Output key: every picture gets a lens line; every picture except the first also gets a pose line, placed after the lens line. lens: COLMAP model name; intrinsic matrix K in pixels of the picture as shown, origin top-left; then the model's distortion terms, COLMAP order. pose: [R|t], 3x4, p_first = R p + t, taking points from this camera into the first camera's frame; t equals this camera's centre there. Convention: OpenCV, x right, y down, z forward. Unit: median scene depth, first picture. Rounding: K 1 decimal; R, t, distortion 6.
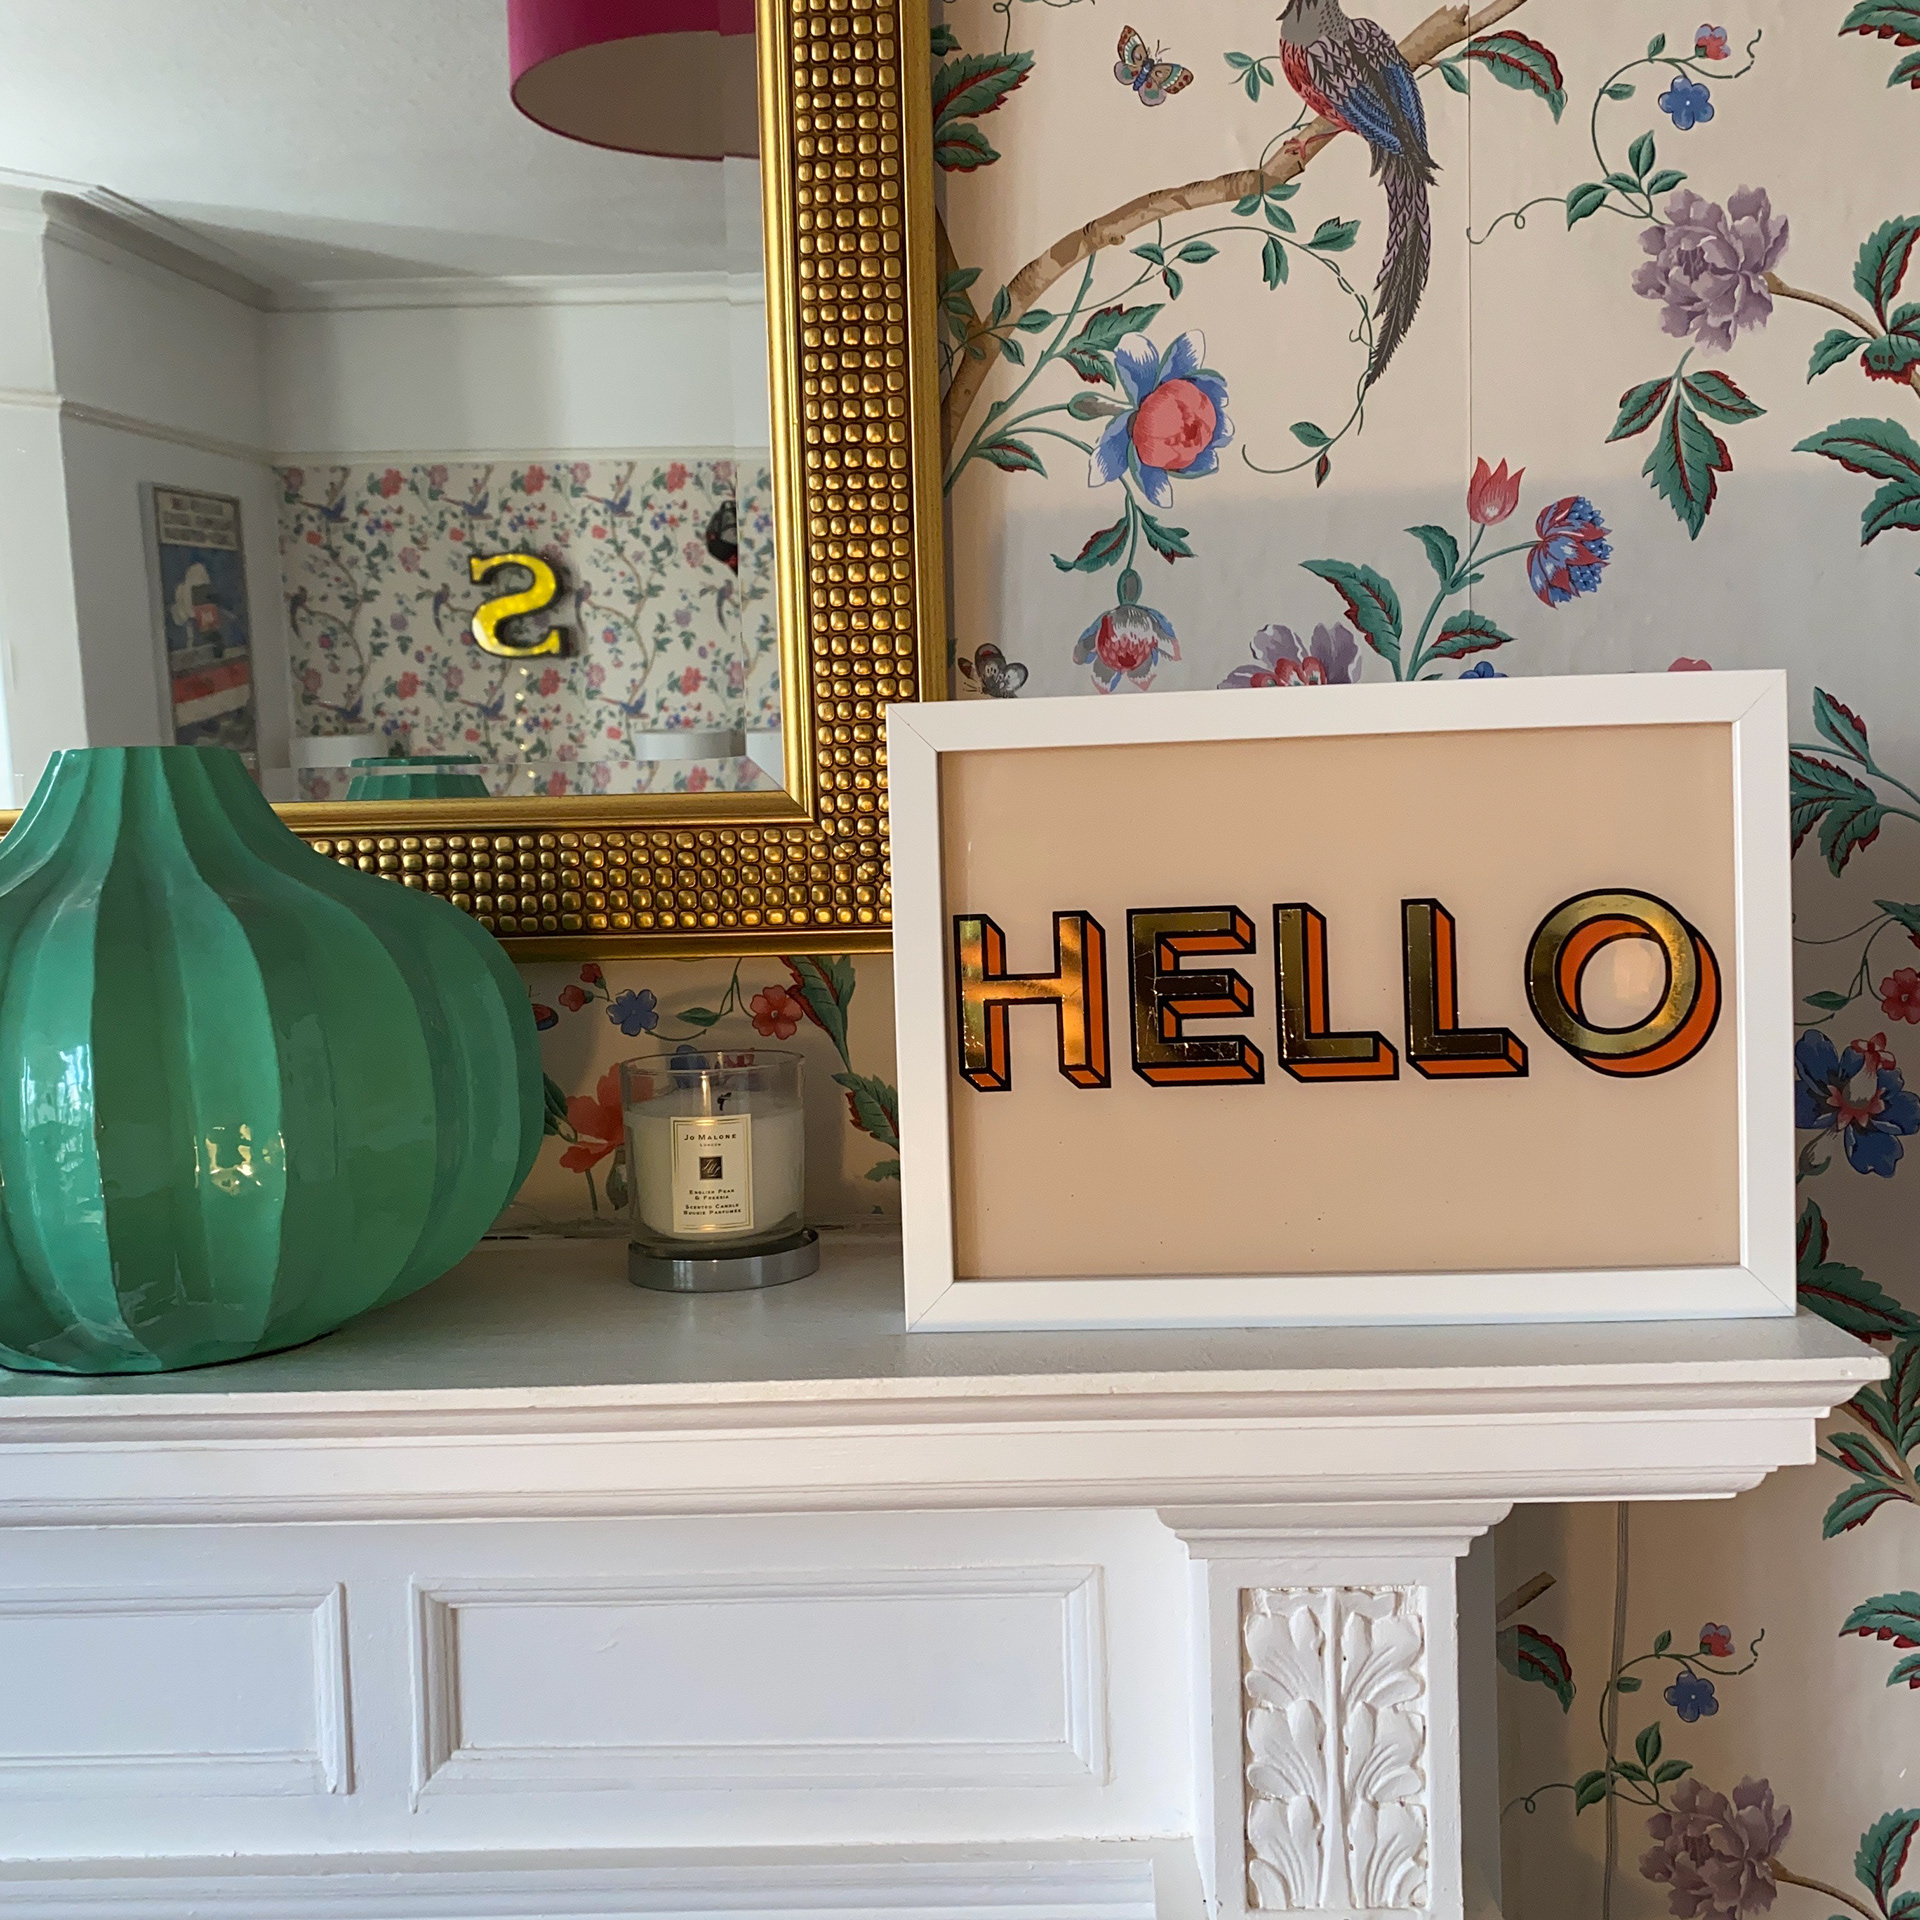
lens RADIAL K [[1967.3, 0, 960.0], [0, 1967.3, 960.0], [0, 0, 1]] dist [0.128825, -0.414264]
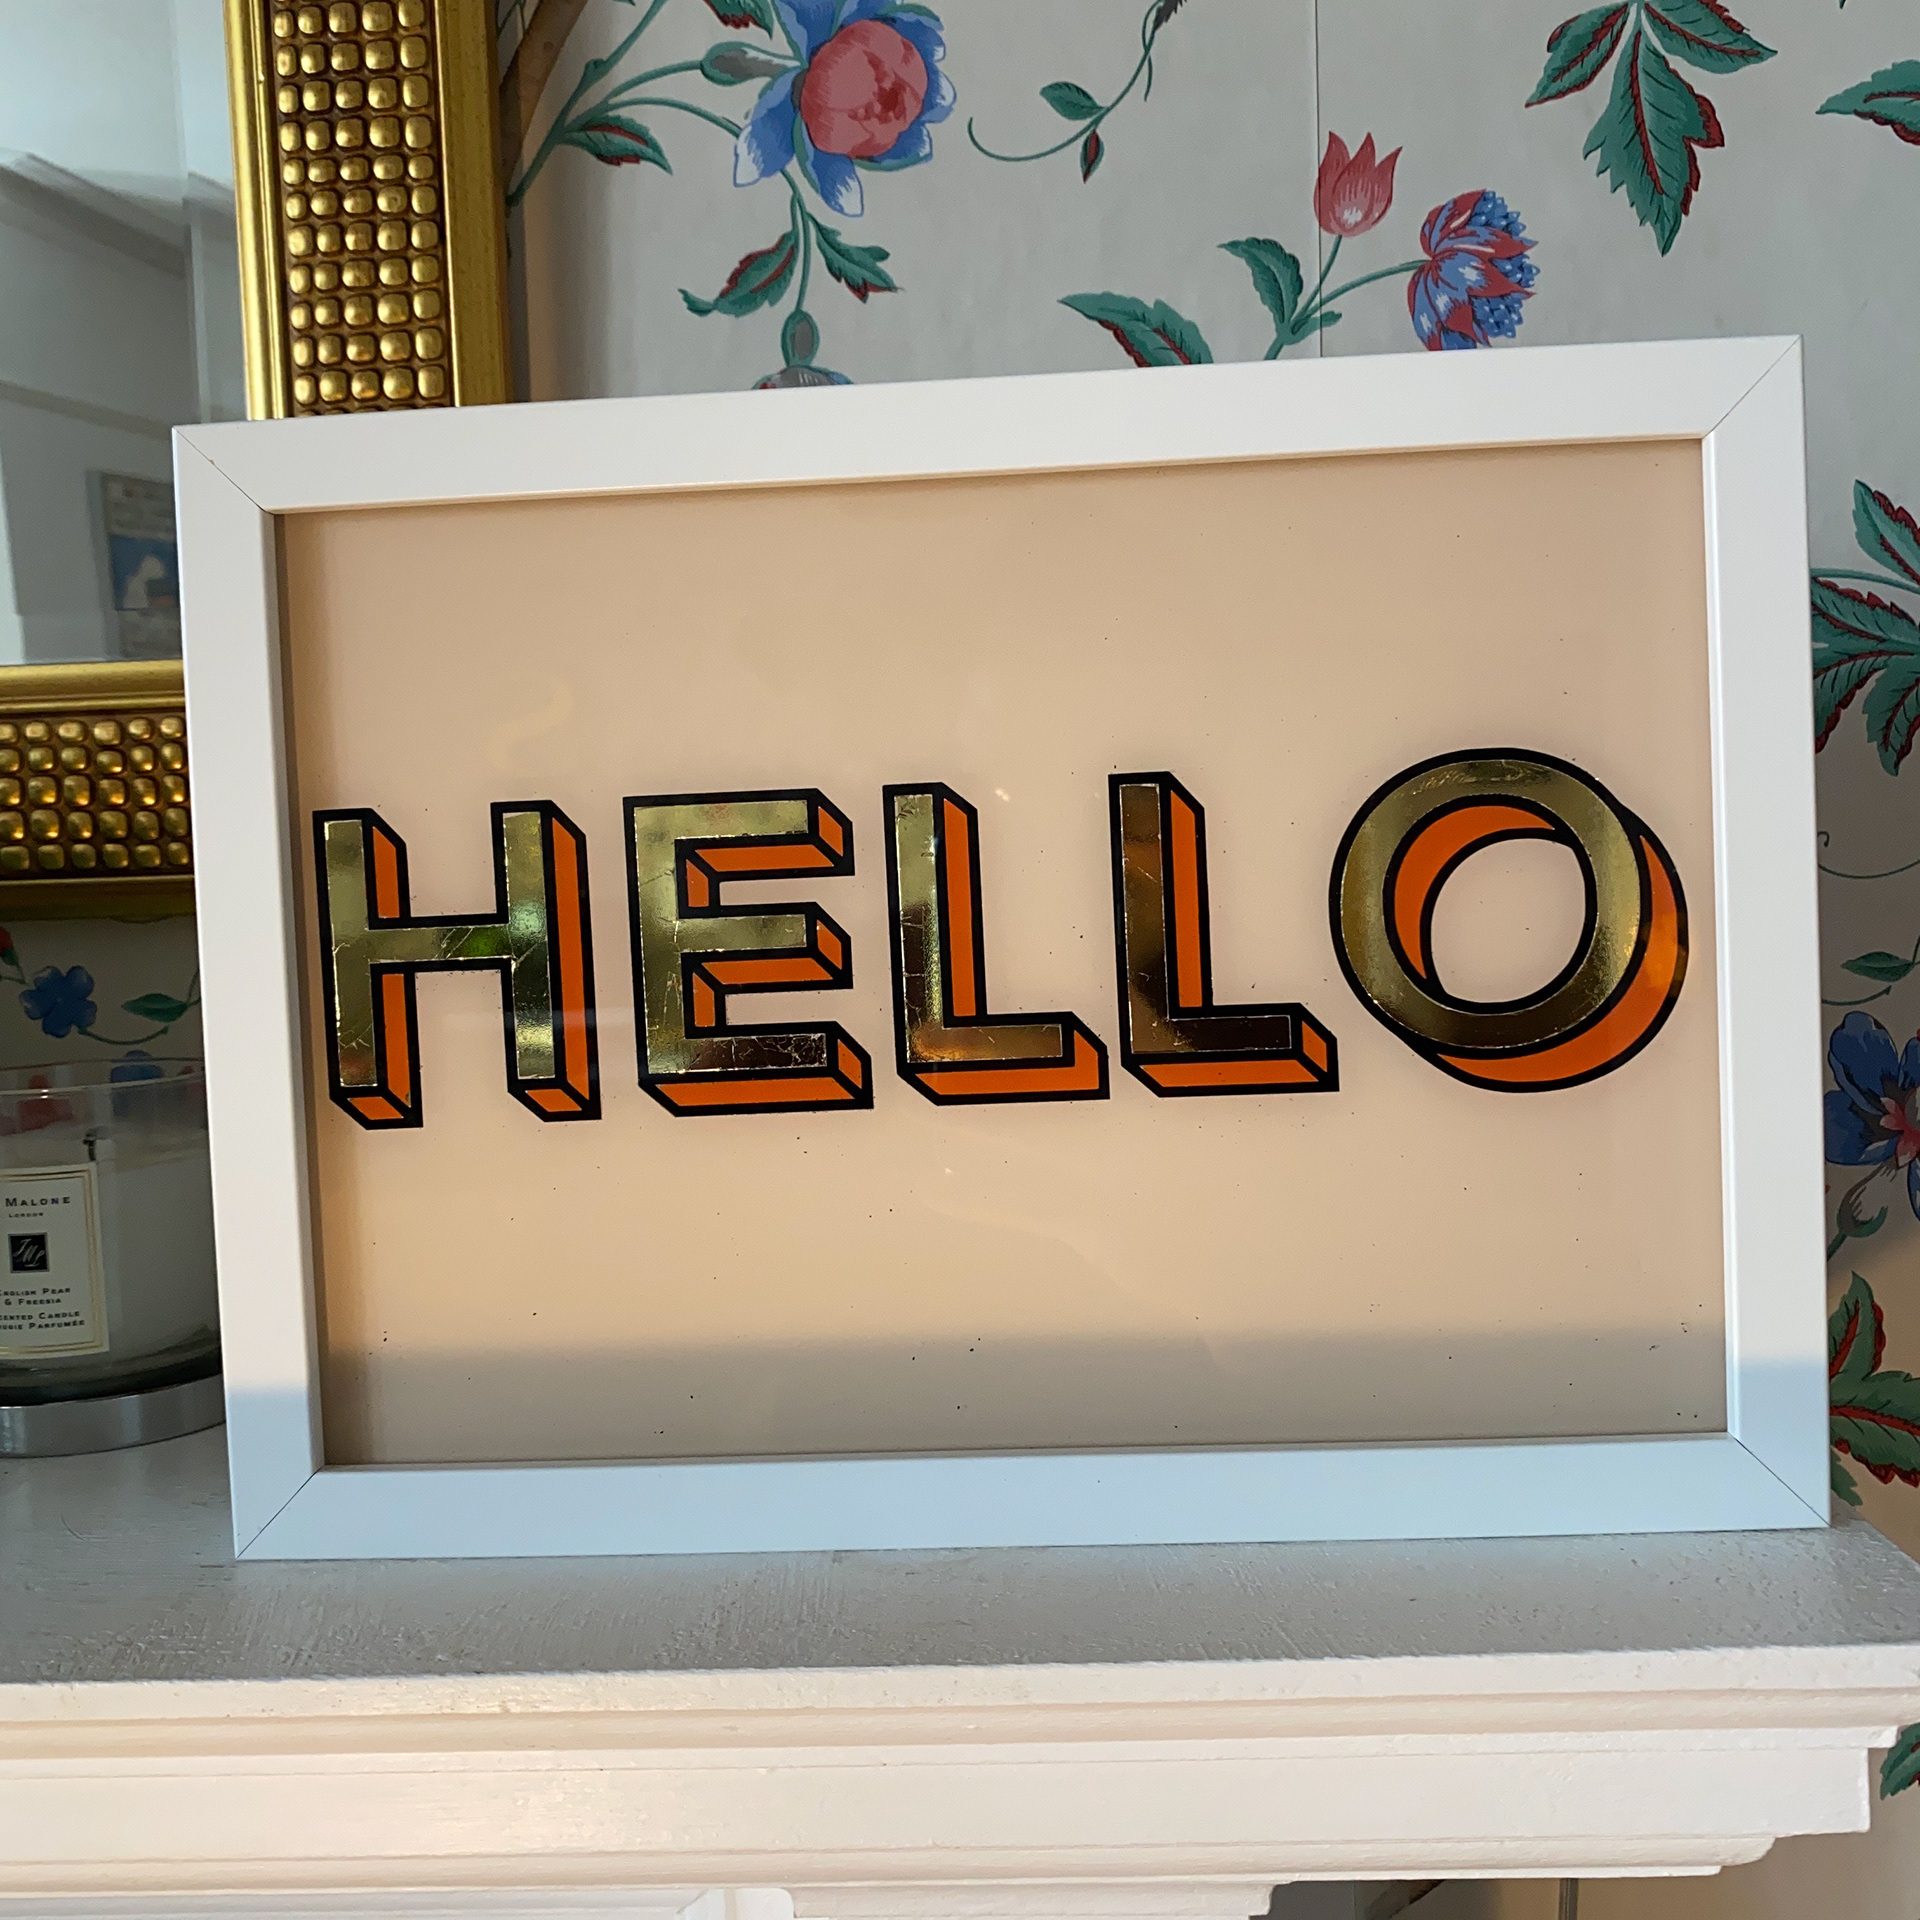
lens RADIAL K [[2024.7, 0, 960.0], [0, 2024.7, 960.0], [0, 0, 1]] dist [-0.000929, -0.021592]
pose [[0.999877, -0.009124, -0.012755, 0.146460], [0.009098, 0.999956, -0.002083, 0.017493], [0.012774, 0.001966, 0.999916, 0.339547]]
